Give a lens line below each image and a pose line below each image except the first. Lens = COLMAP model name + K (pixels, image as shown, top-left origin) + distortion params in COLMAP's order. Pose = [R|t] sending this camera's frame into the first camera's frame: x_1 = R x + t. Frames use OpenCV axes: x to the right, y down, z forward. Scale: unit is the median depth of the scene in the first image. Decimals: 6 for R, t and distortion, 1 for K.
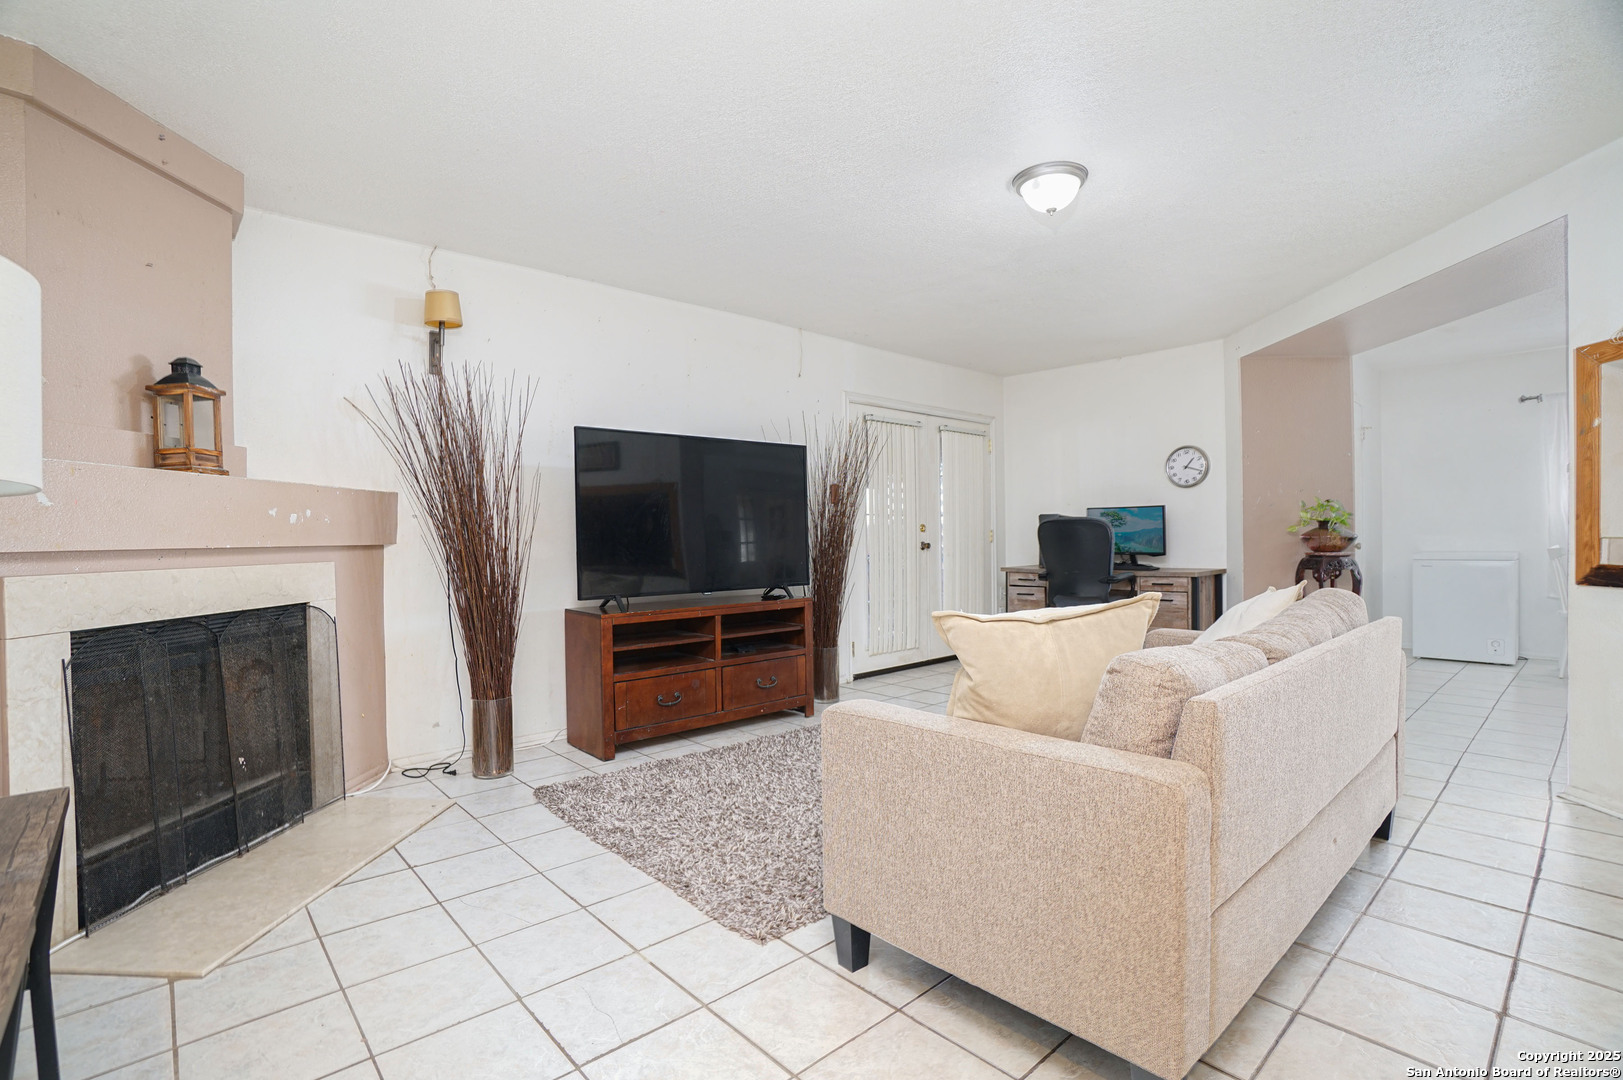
lens RADIAL K [[765.4, 0, 811.5], [0, 765.4, 540.0], [0, 0, 1]] dist [-0.058524, 0.000376]
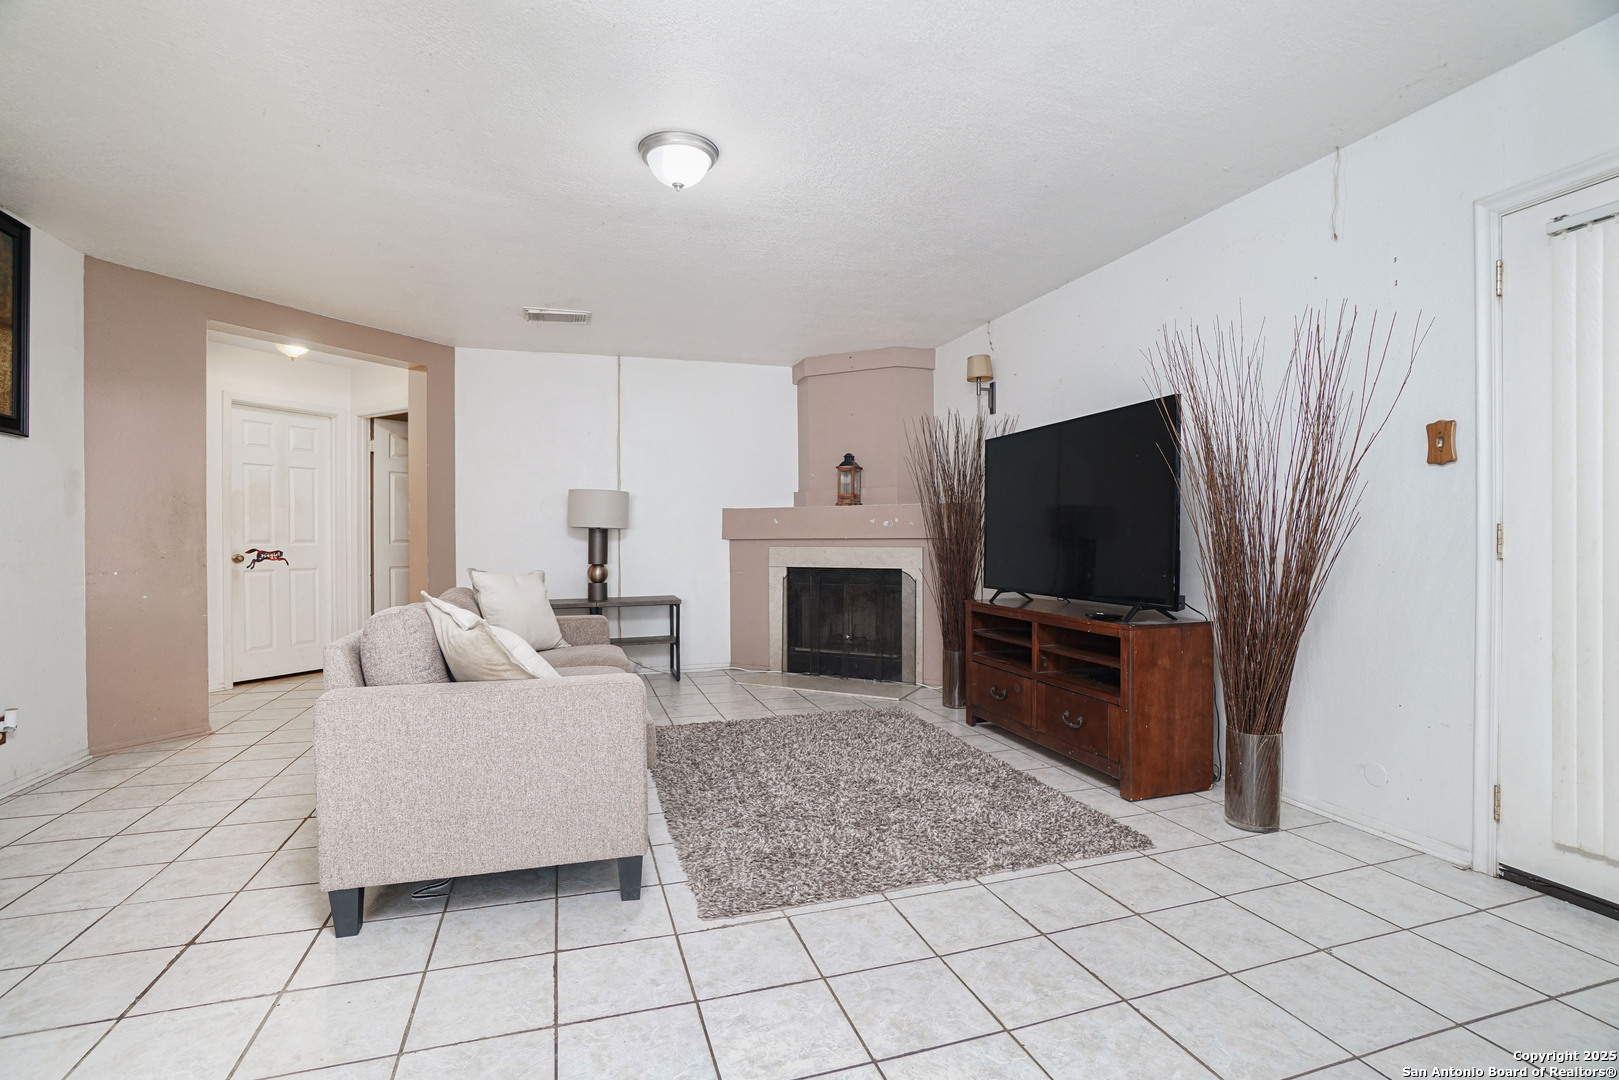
lens RADIAL K [[763.5, 0, 809.5], [0, 763.5, 540.0], [0, 0, 1]] dist [-0.058524, 0.000376]
pose [[-0.414978, 0.011196, -0.909762, 1.090968], [-0.004731, 0.999884, 0.014463, -0.013112], [0.909819, 0.010306, -0.414877, 1.550324]]
